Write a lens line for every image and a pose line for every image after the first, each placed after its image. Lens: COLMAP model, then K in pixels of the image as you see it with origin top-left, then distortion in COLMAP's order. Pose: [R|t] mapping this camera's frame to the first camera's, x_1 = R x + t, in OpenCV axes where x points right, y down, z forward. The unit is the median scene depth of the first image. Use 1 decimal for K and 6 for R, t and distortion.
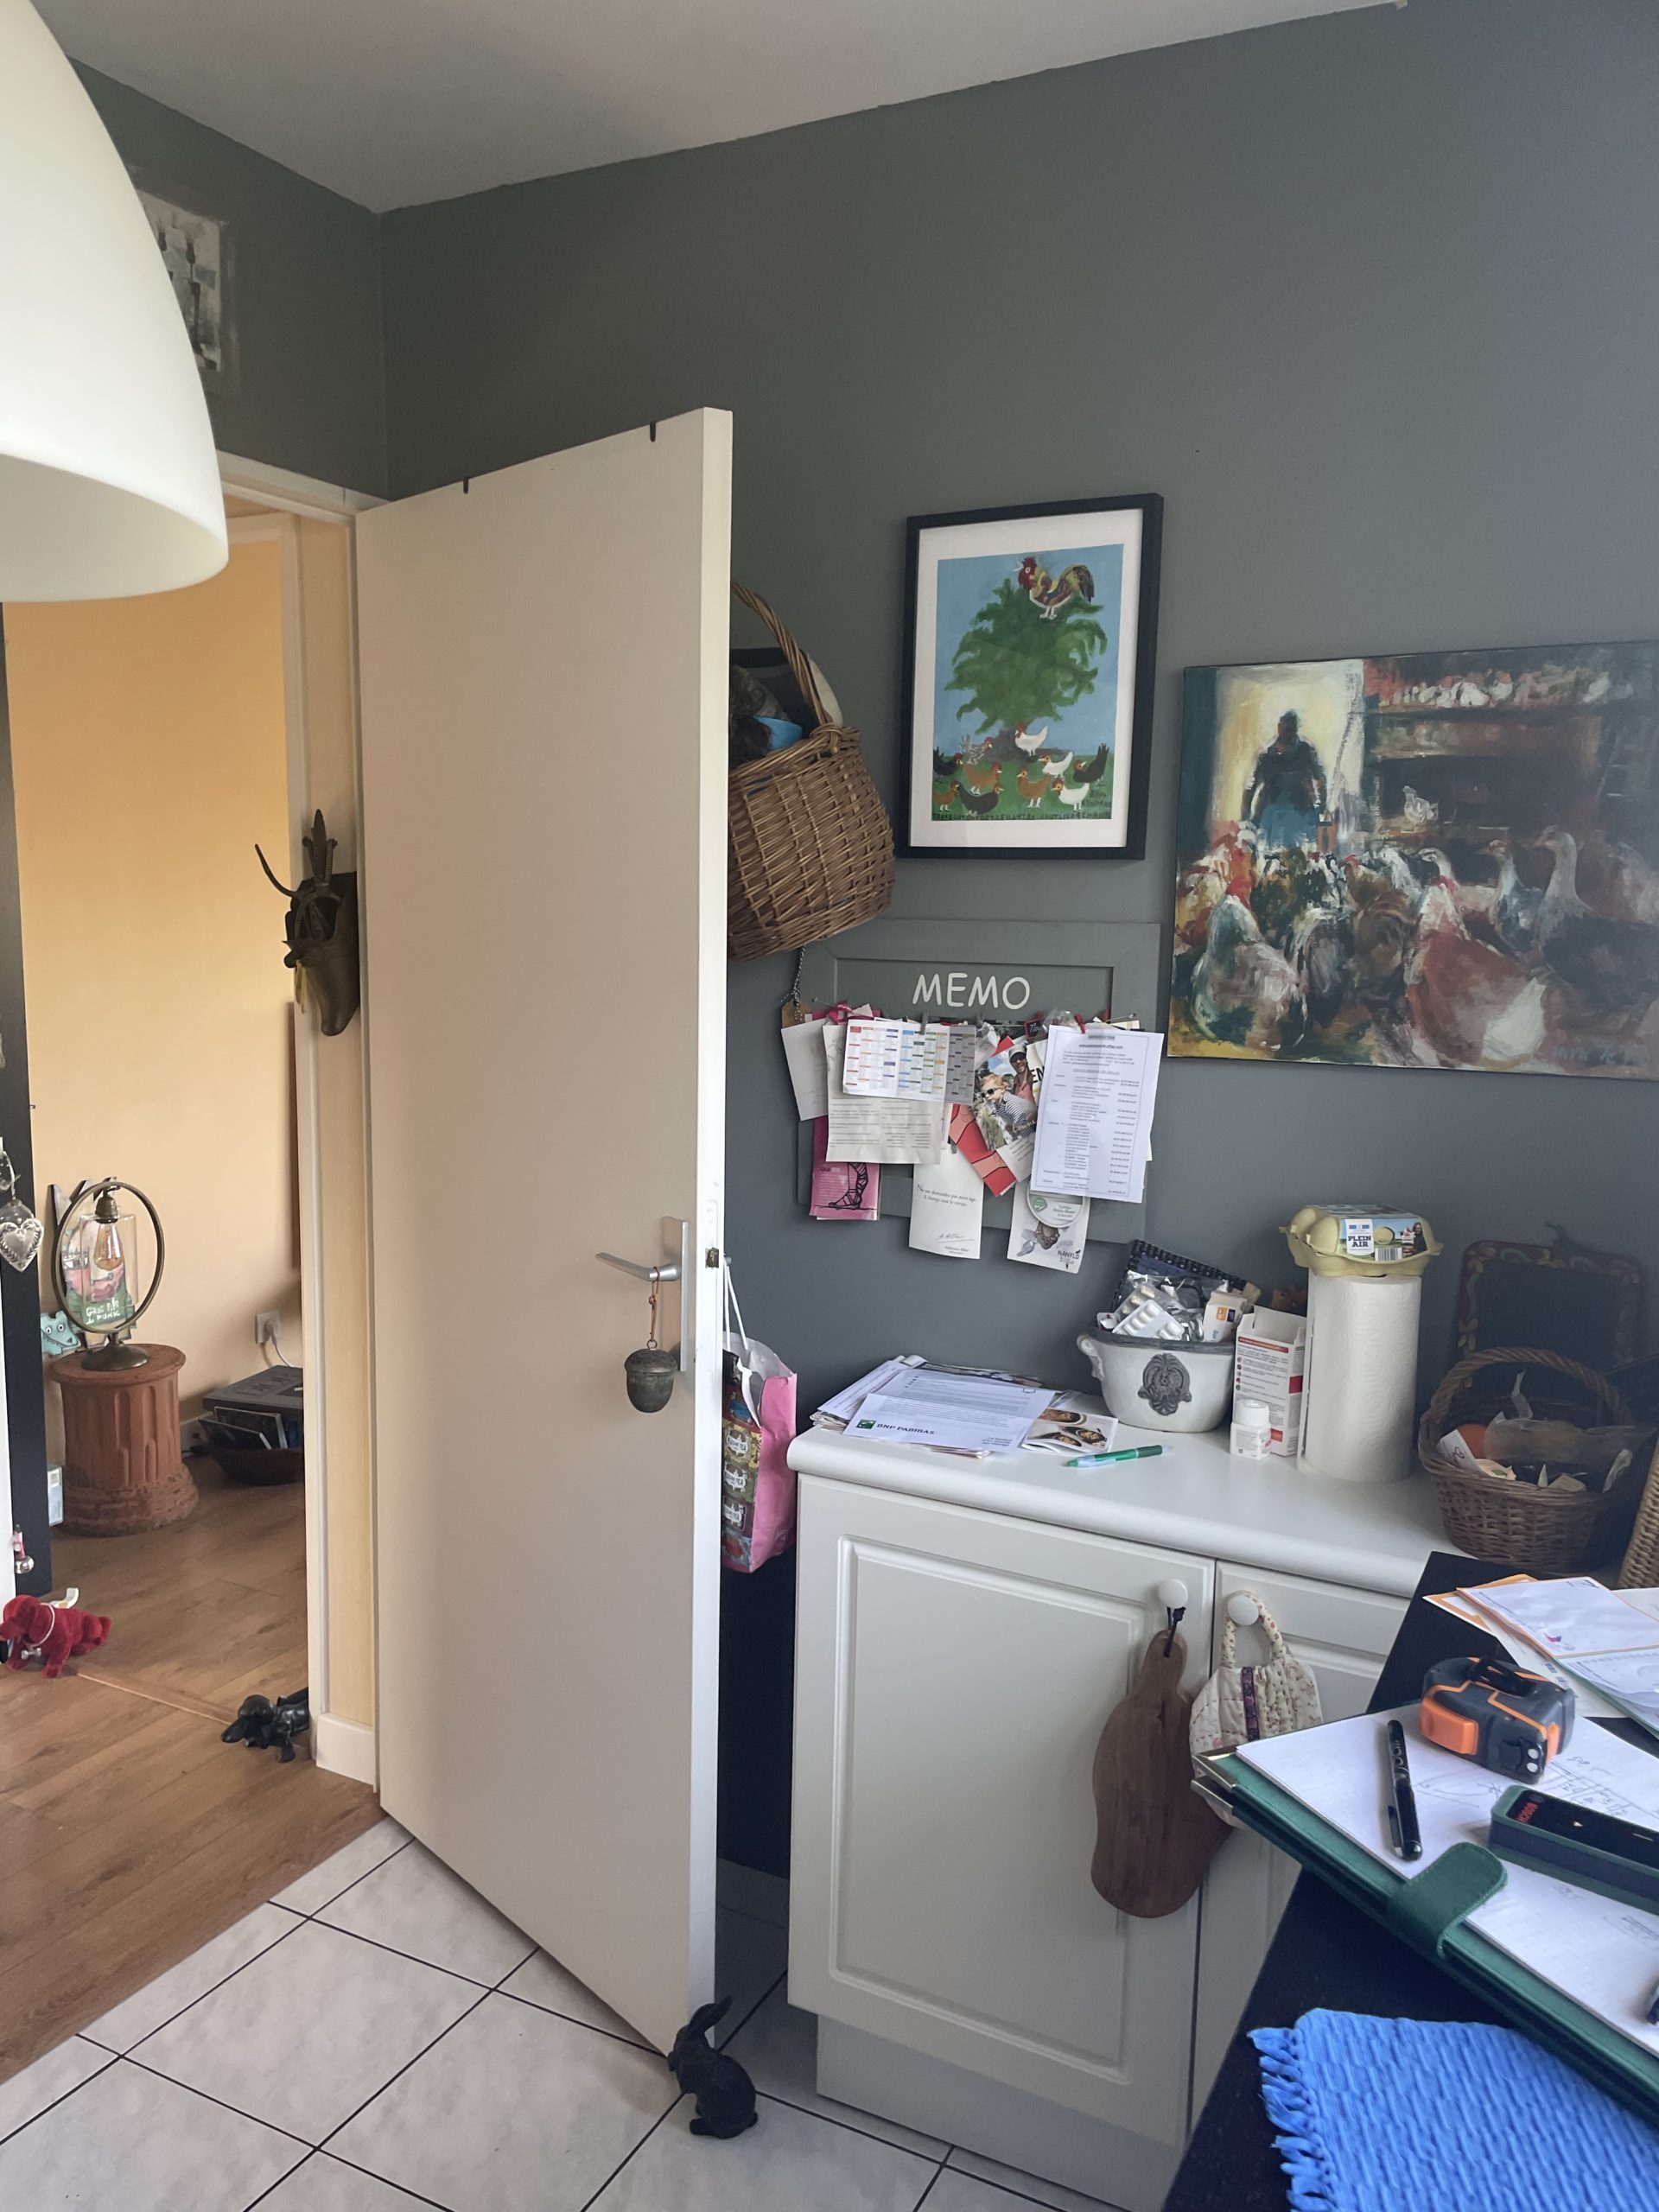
lens RADIAL K [[1676.3, 0, 830.2], [0, 1676.3, 1139.8], [0, 0, 1]] dist [0.110225, -0.152047]
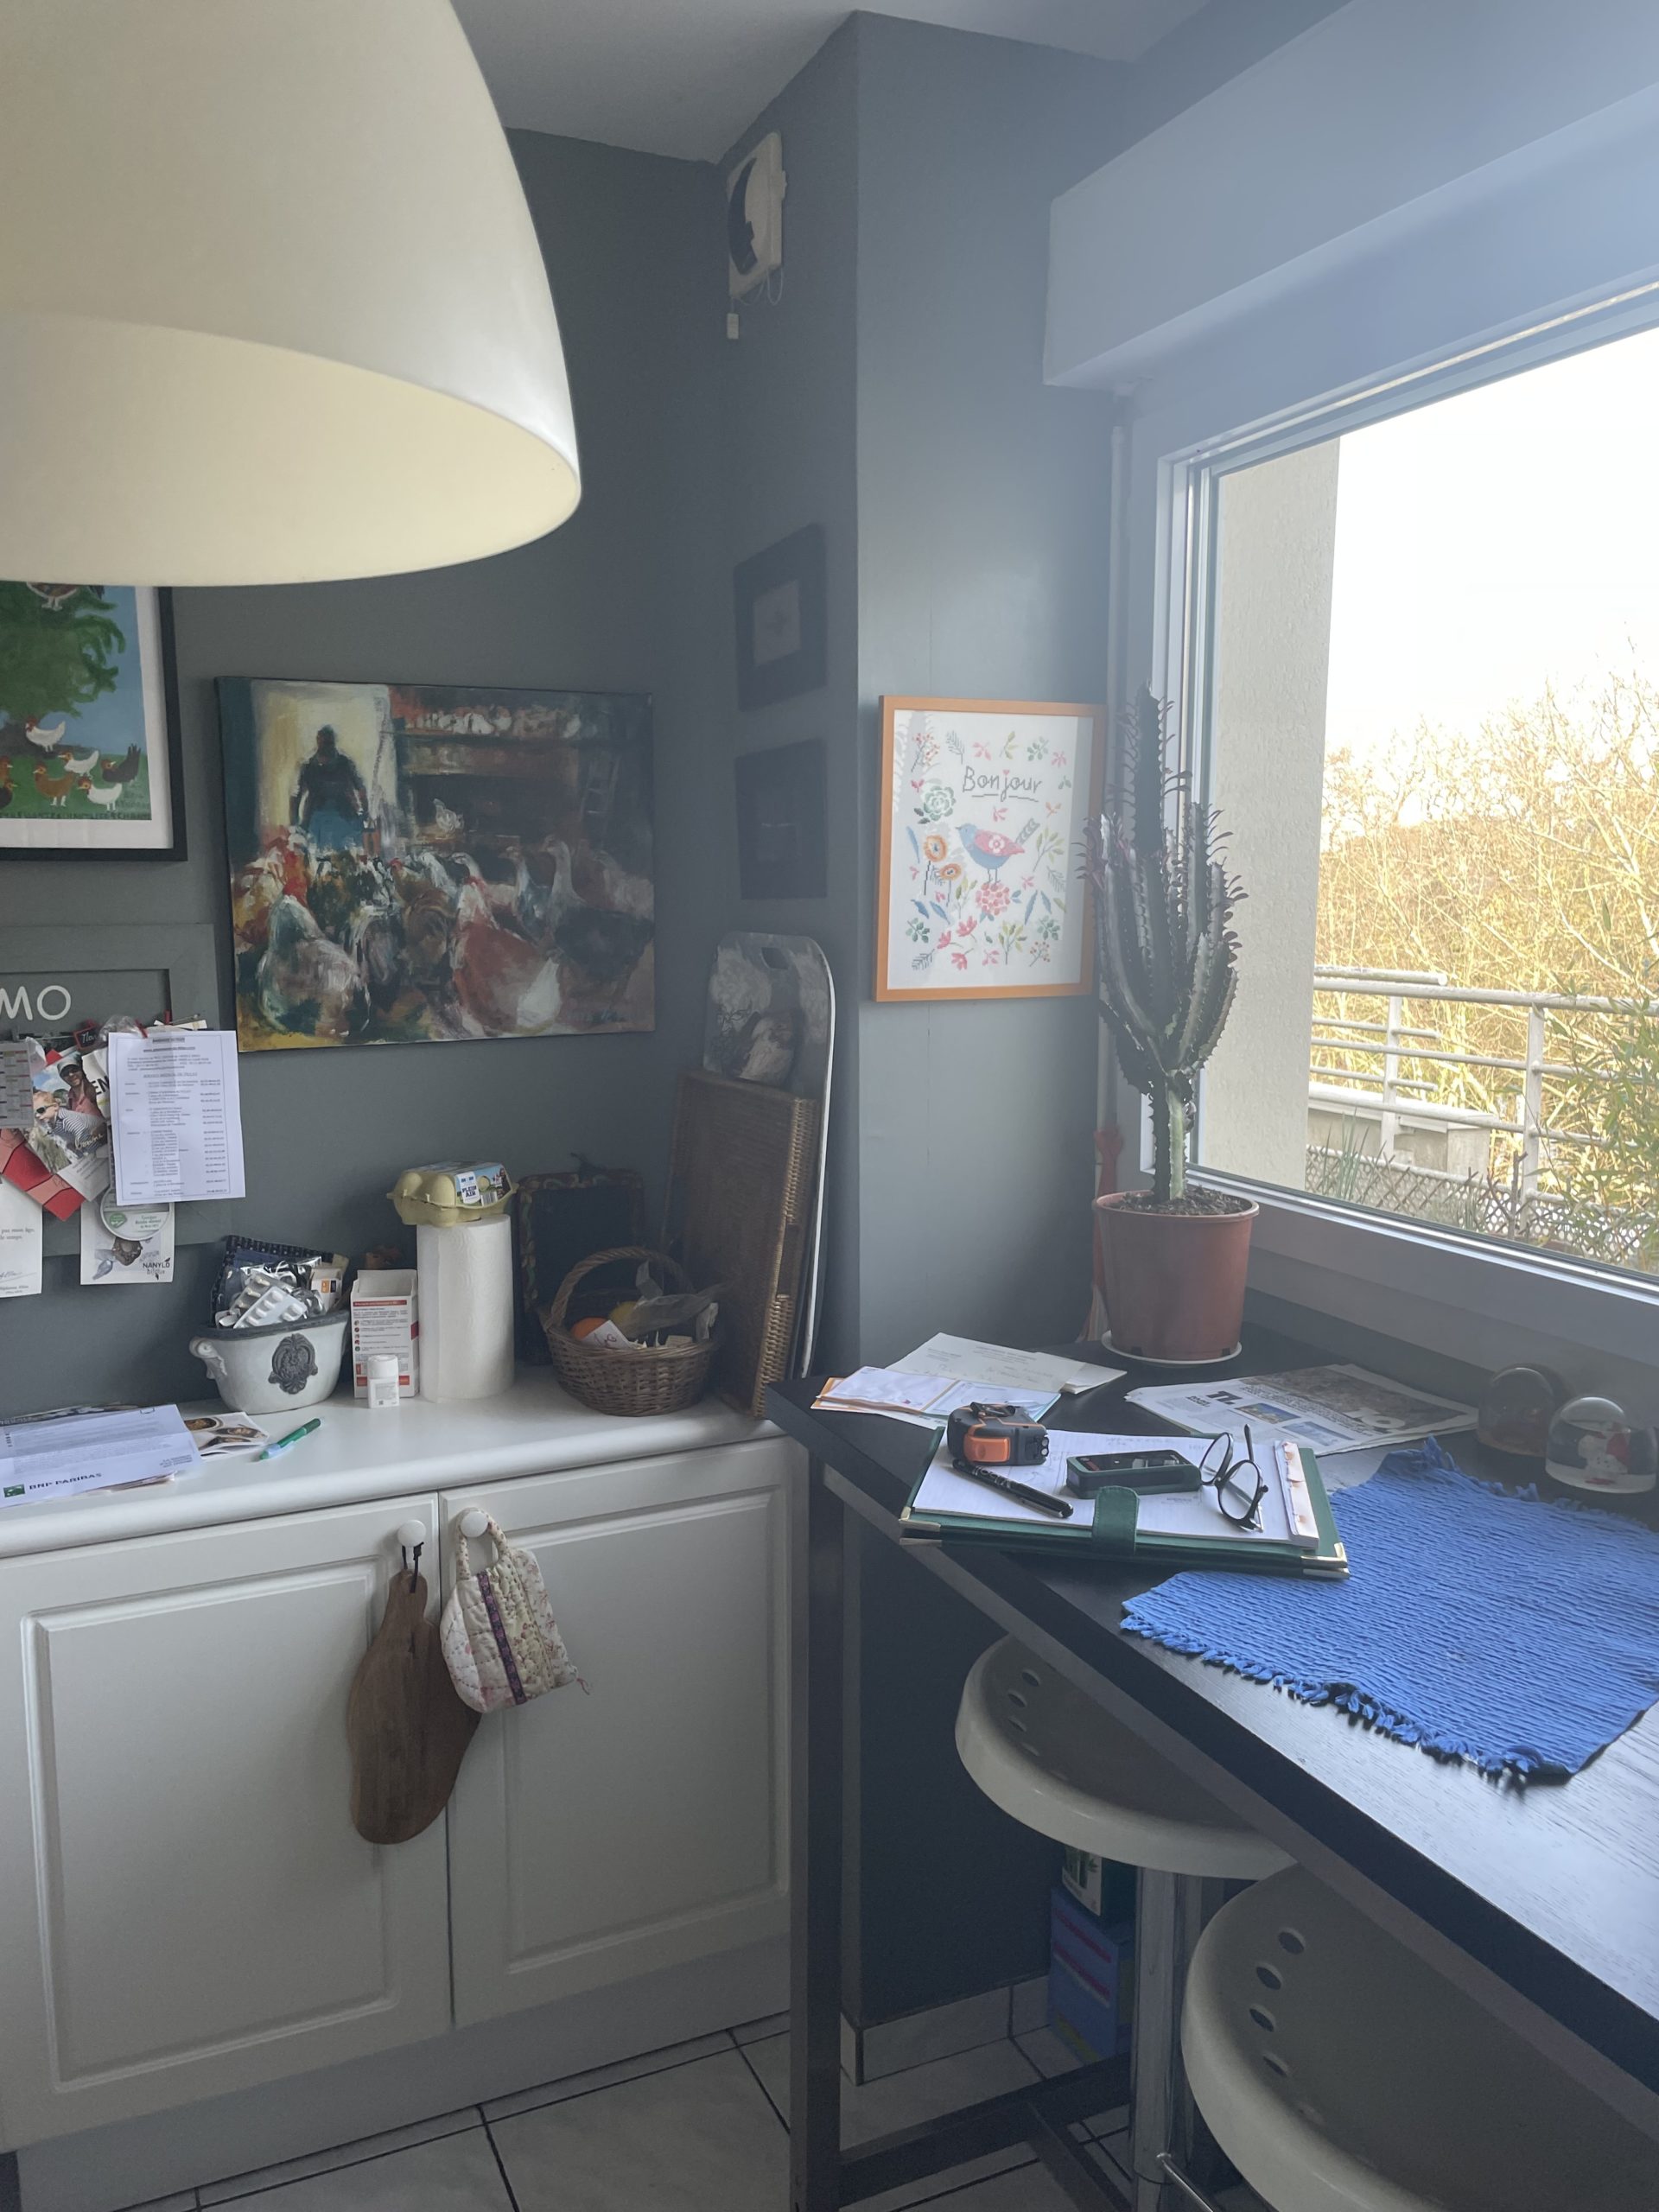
lens RADIAL K [[1647.7, 0, 824.1], [0, 1647.7, 1129.9], [0, 0, 1]] dist [0.107317, -0.136962]
pose [[0.616148, -0.135463, 0.775894, -0.391113], [0.135729, 0.988623, 0.064819, -0.021156], [-0.775848, 0.065374, 0.627524, 0.091712]]
